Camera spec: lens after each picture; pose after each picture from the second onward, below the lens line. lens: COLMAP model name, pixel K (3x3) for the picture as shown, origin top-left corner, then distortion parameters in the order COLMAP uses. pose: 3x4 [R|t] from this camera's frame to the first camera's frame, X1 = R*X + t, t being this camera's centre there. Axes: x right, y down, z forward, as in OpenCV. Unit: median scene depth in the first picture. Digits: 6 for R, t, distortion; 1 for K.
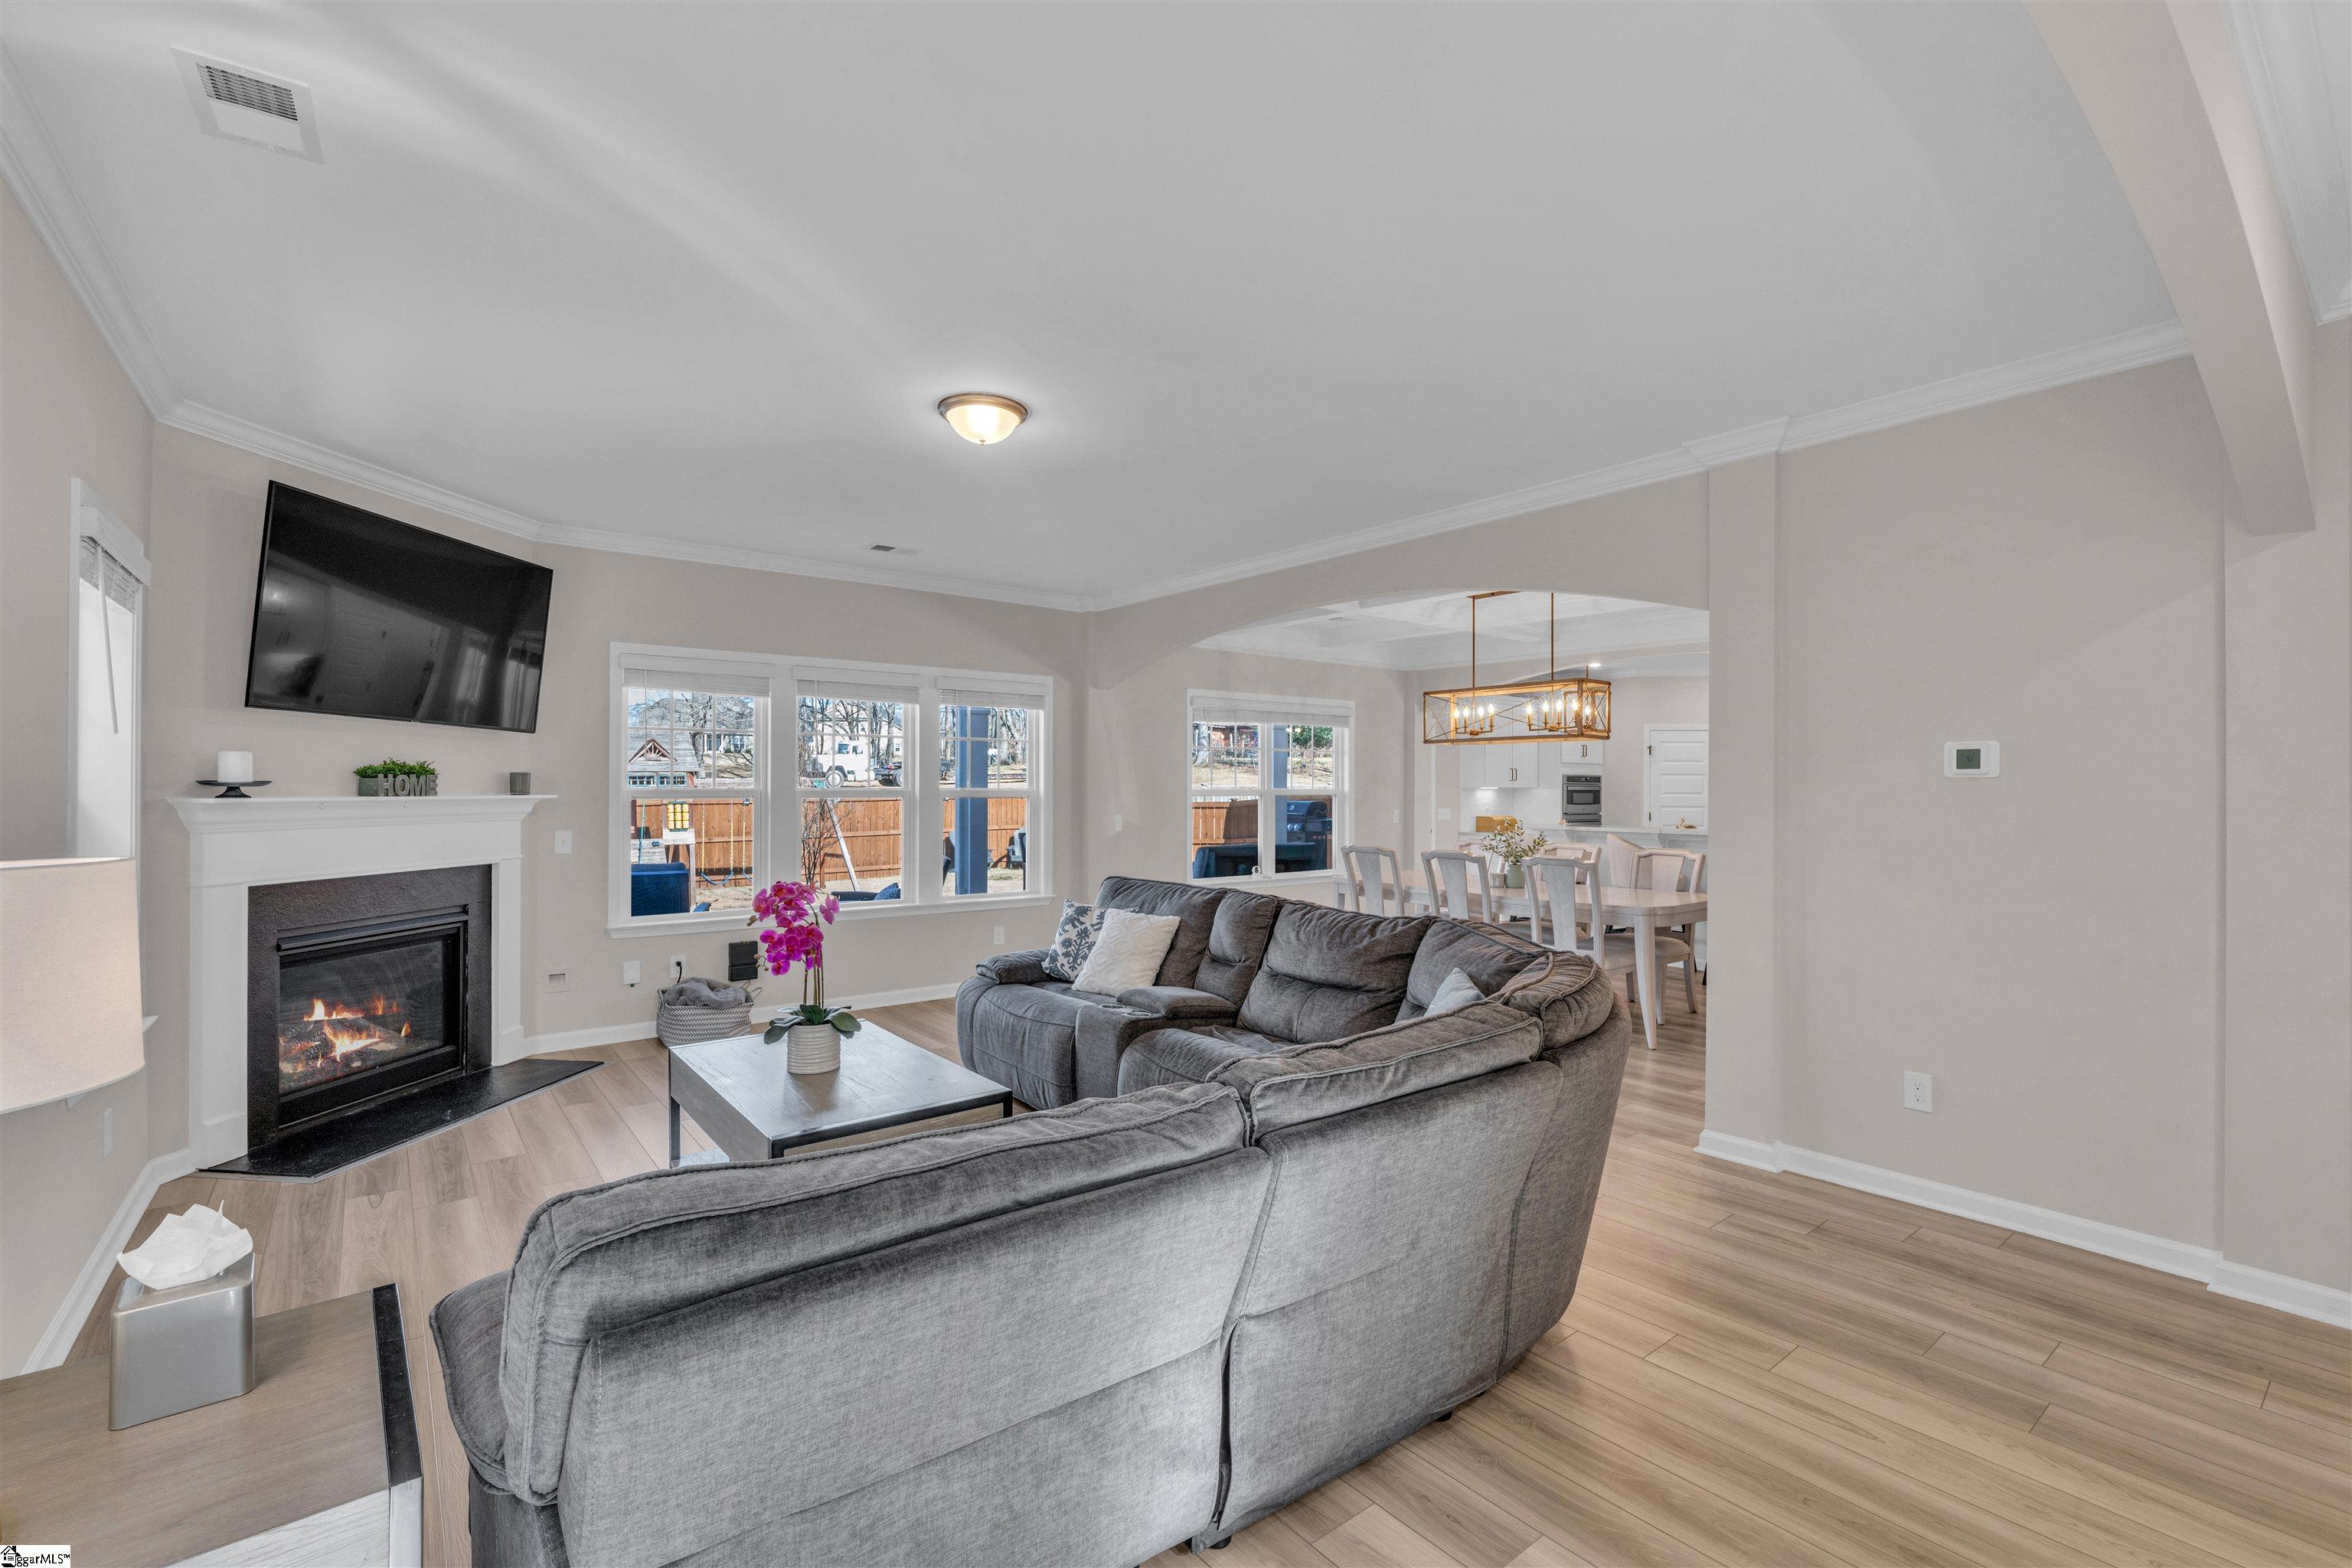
lens RADIAL K [[1032.9, 0, 1196.7], [0, 1032.9, 801.1], [0, 0, 1]] dist [-0.000272, -0.001625]
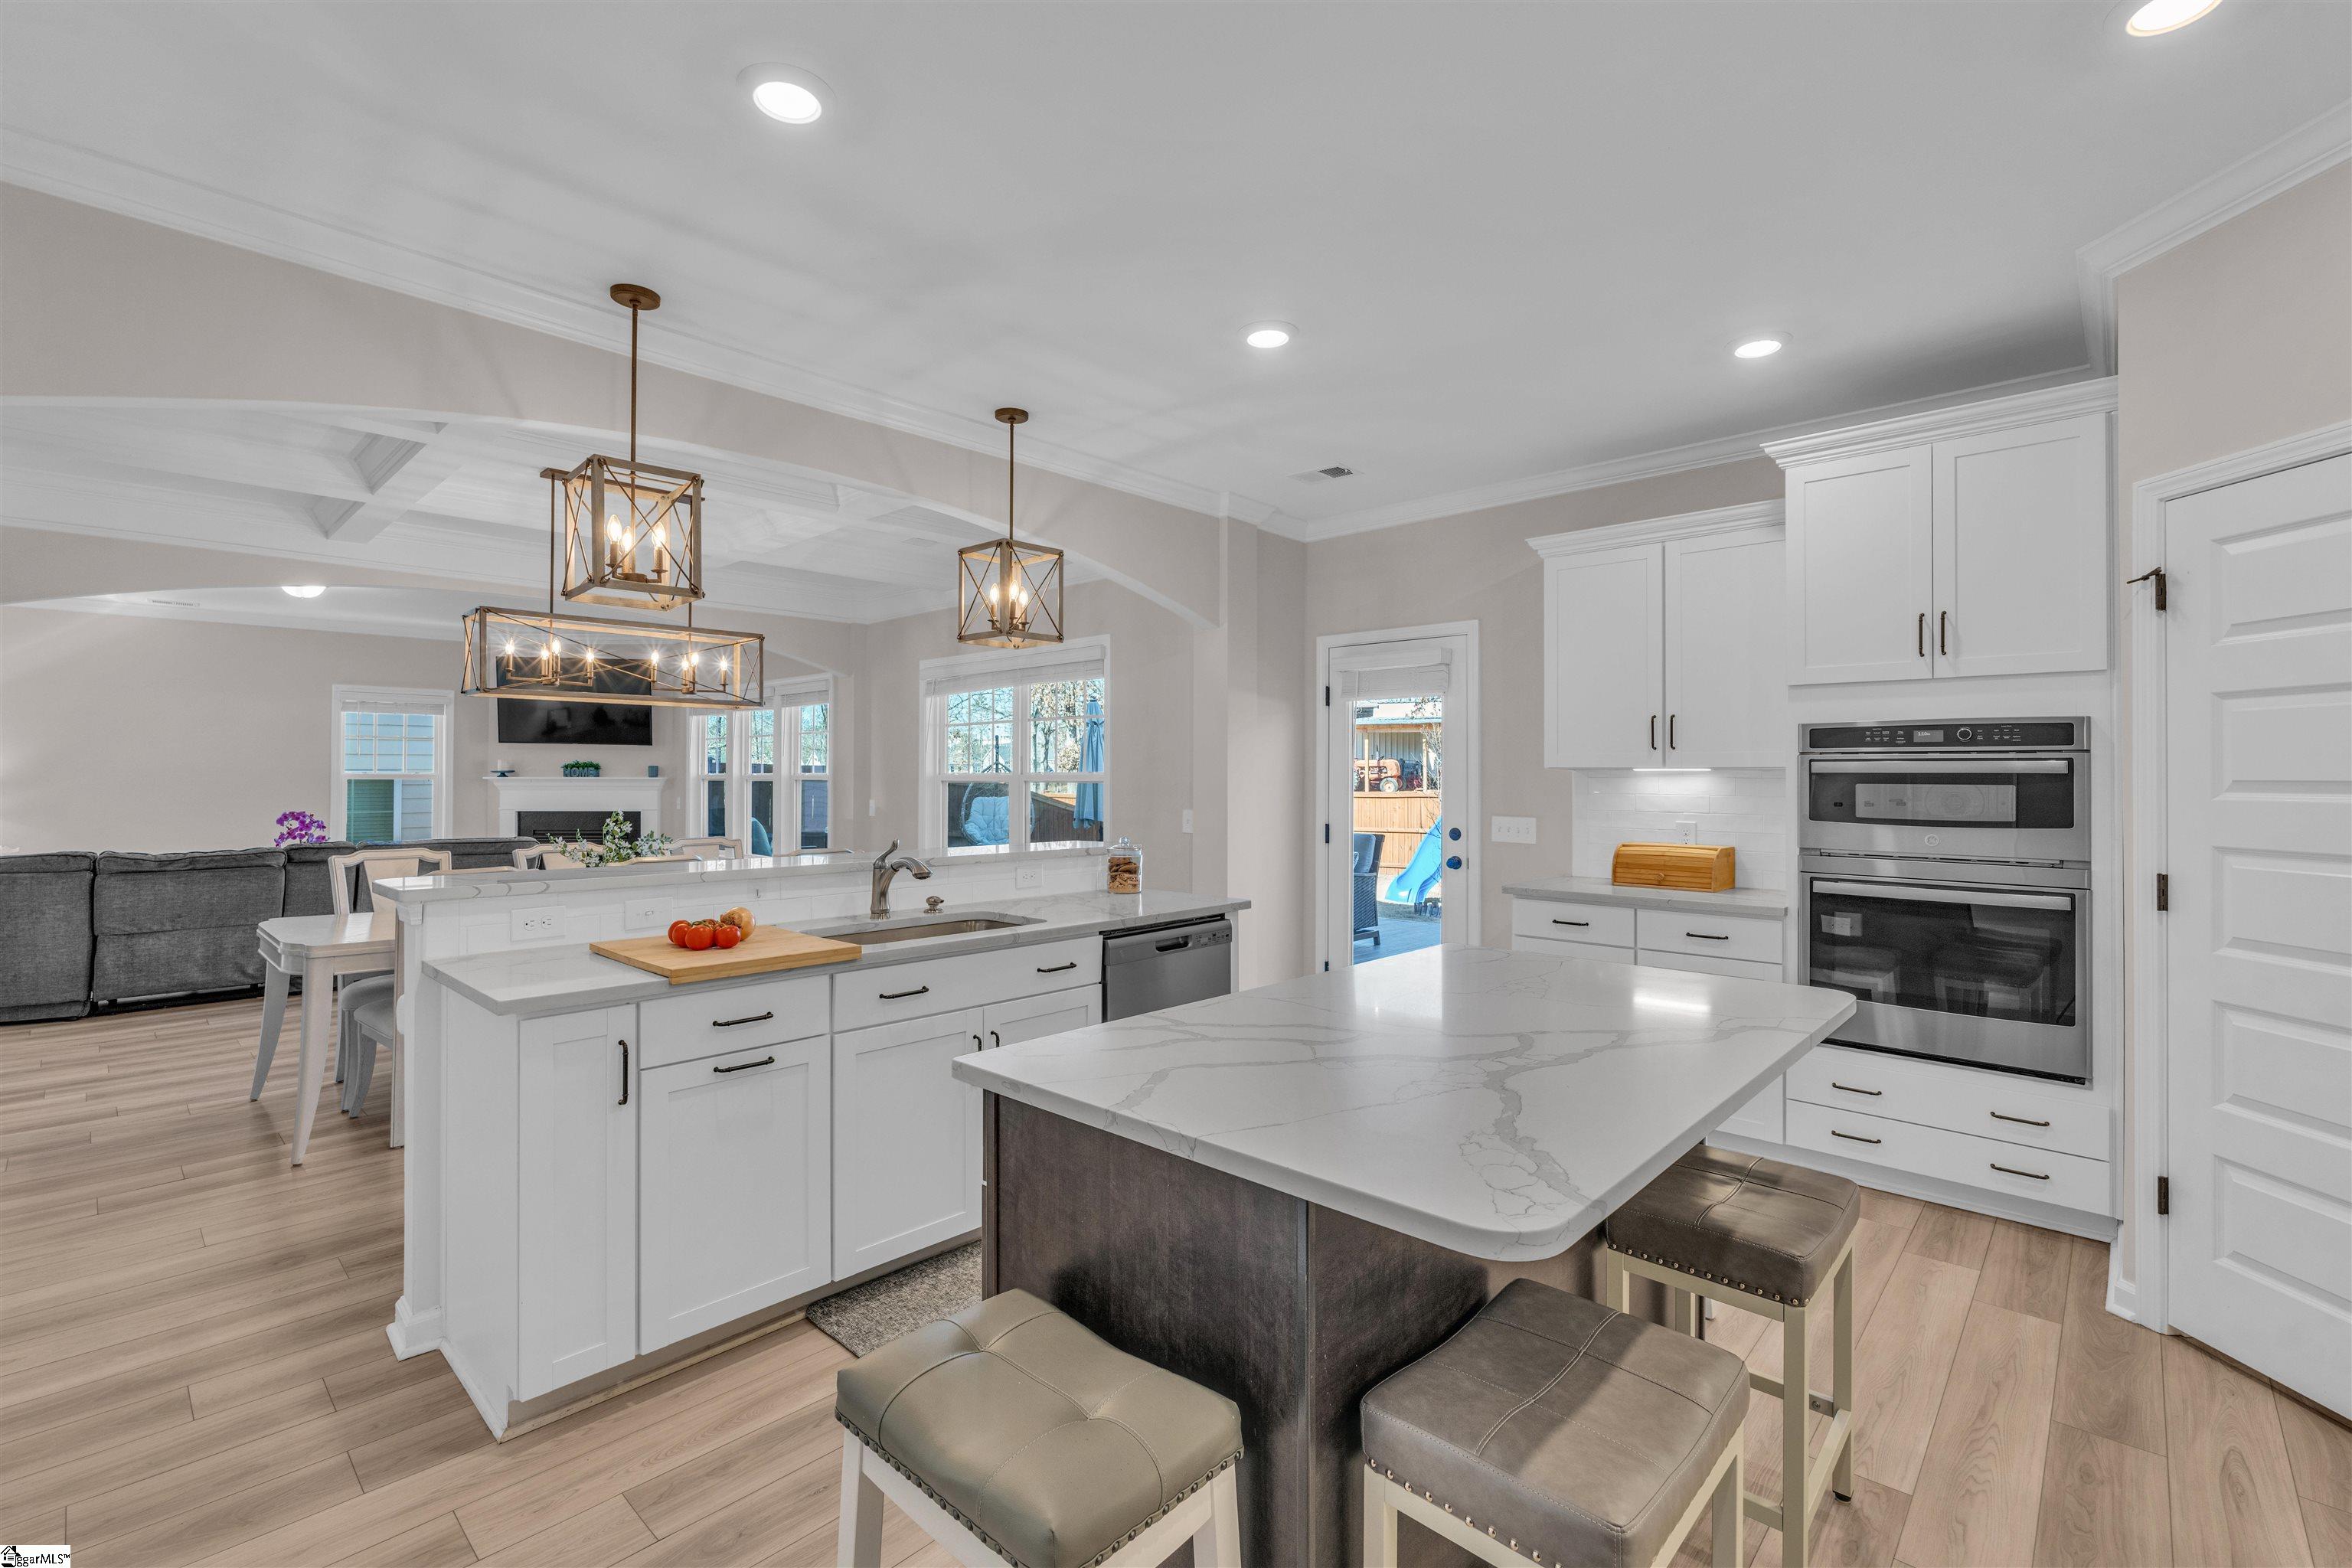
lens RADIAL K [[1032.9, 0, 1173.8], [0, 1032.9, 769.3], [0, 0, 1]] dist [-0.000272, -0.001625]
pose [[0.119947, -0.003282, -0.992775, 1.629224], [-0.009714, 0.999943, -0.004479, -0.023741], [0.992733, 0.010181, 0.119909, 2.019079]]
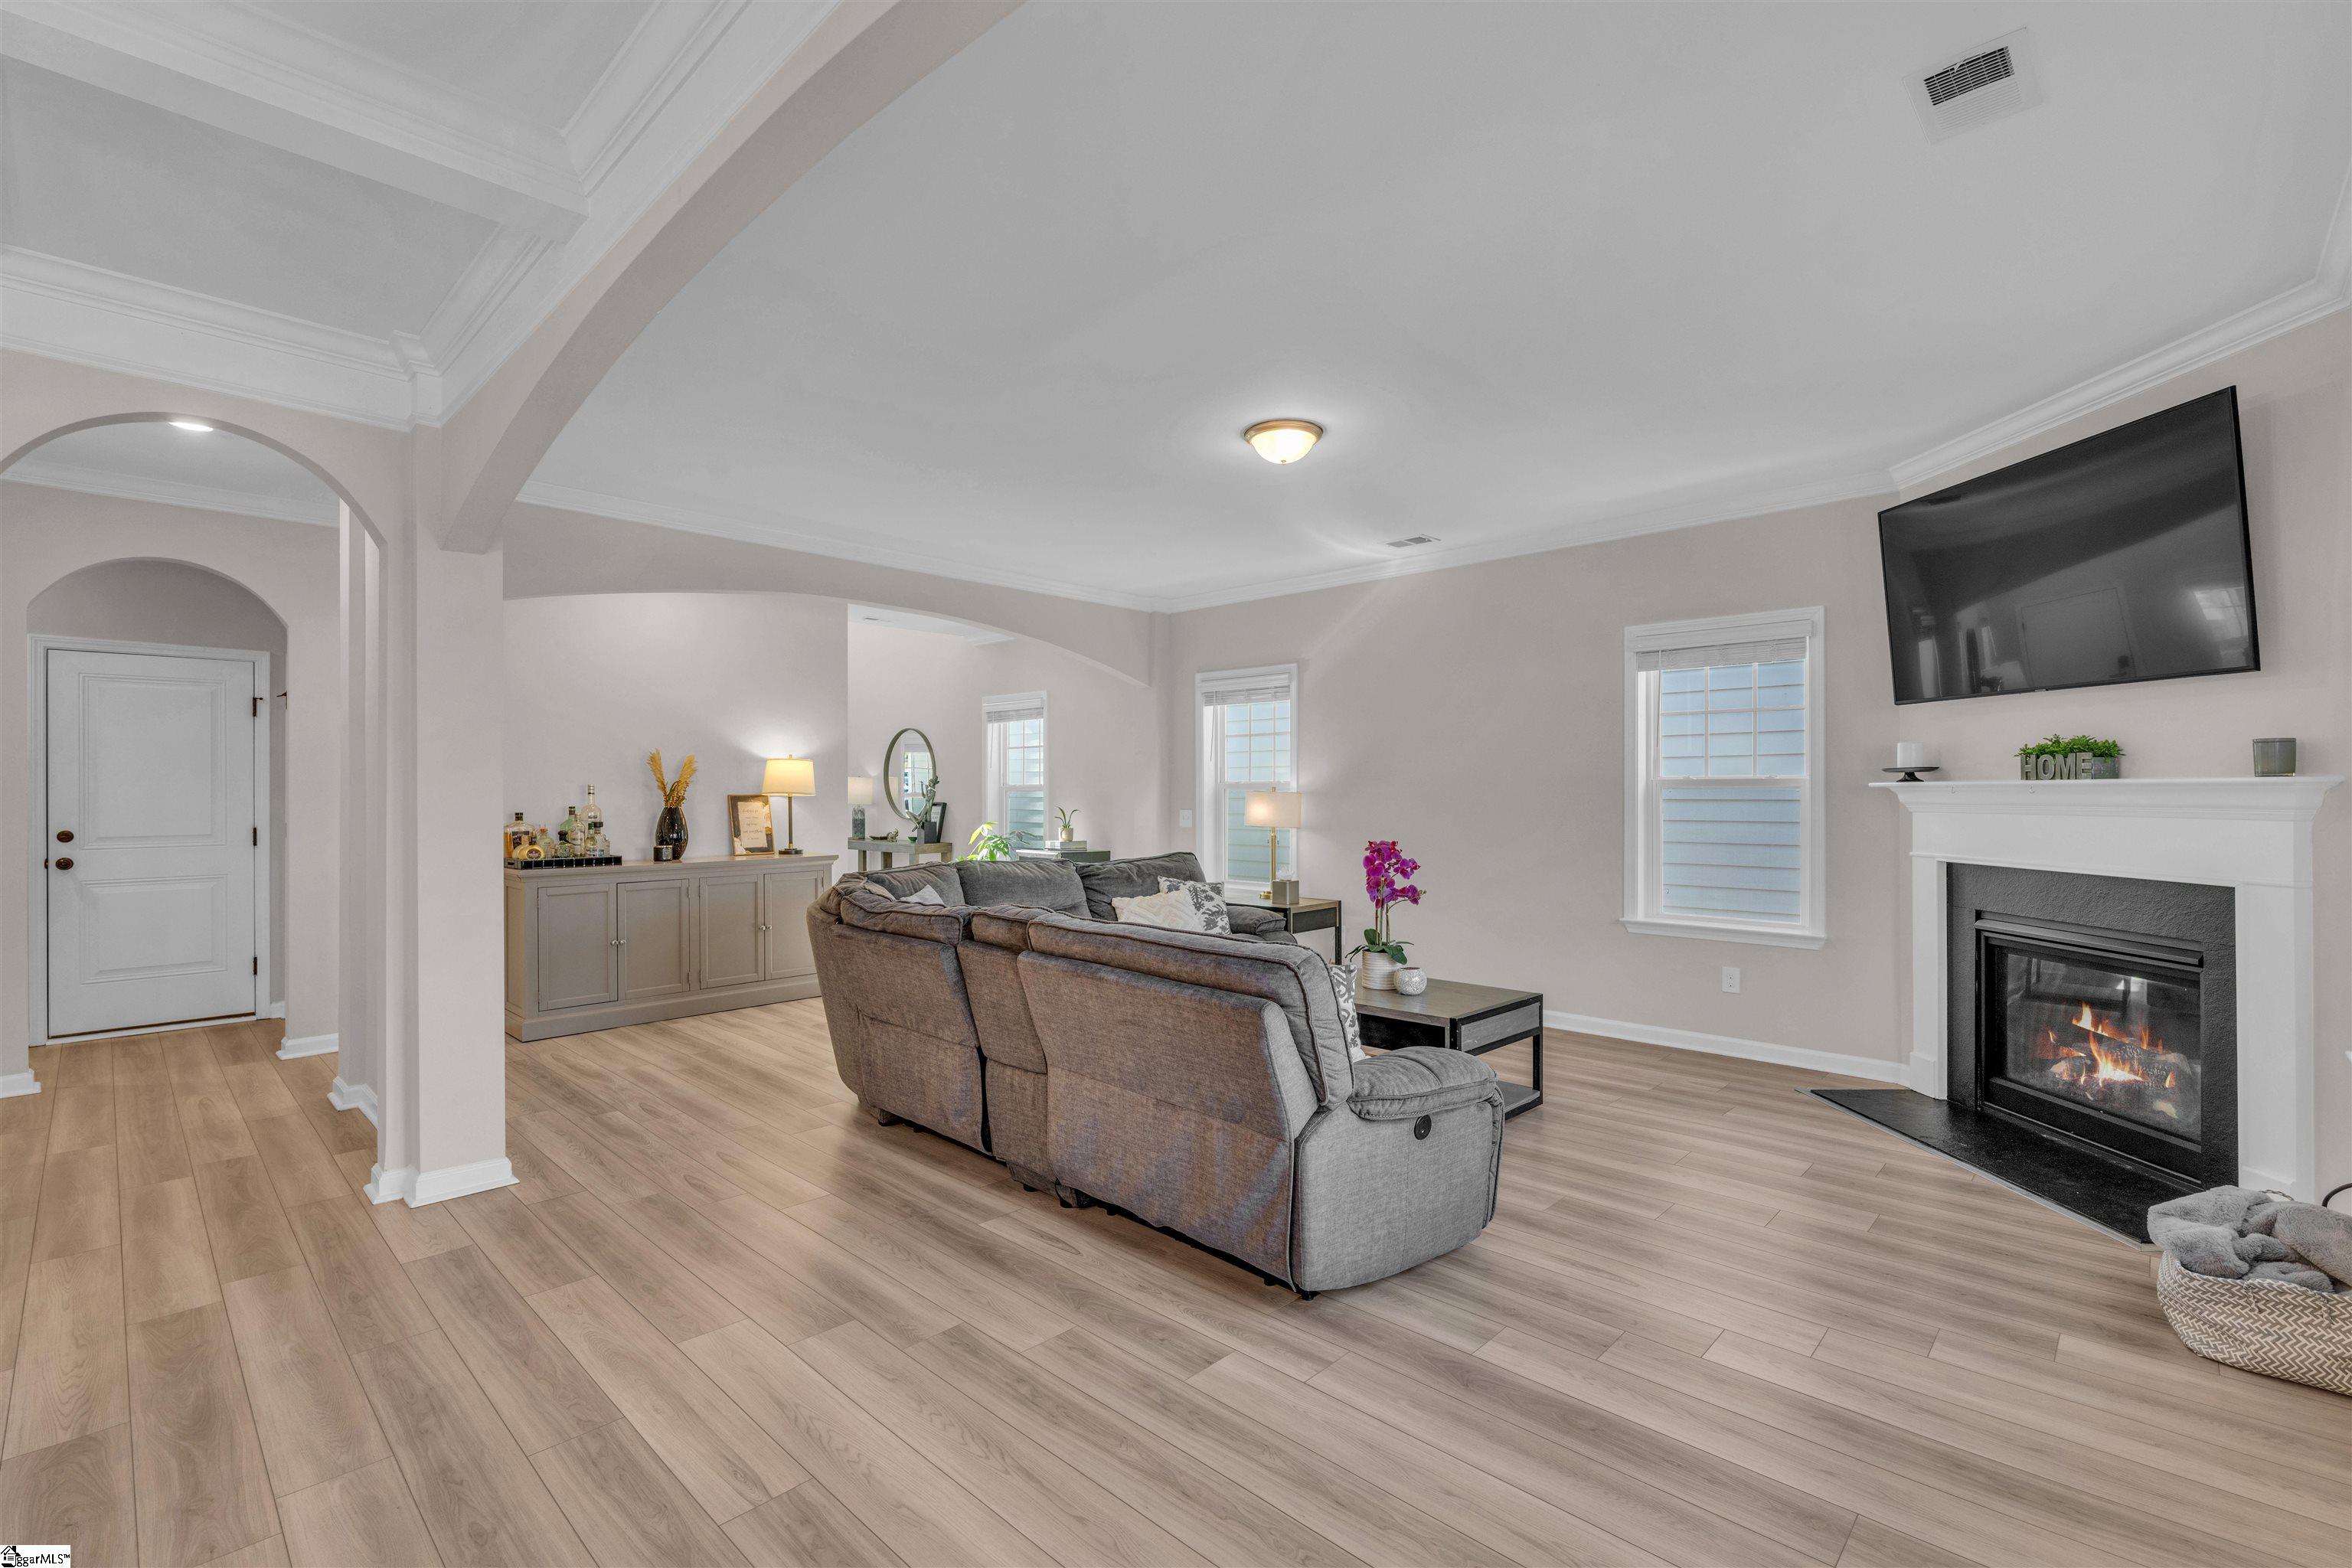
lens RADIAL K [[1032.9, 0, 1169.8], [0, 1032.9, 791.7], [0, 0, 1]] dist [-0.000272, -0.001625]
pose [[-0.994953, 0.004508, -0.100244, 0.022421], [0.003273, 0.999917, 0.012487, -0.007677], [0.100292, 0.012096, -0.994885, 1.750265]]
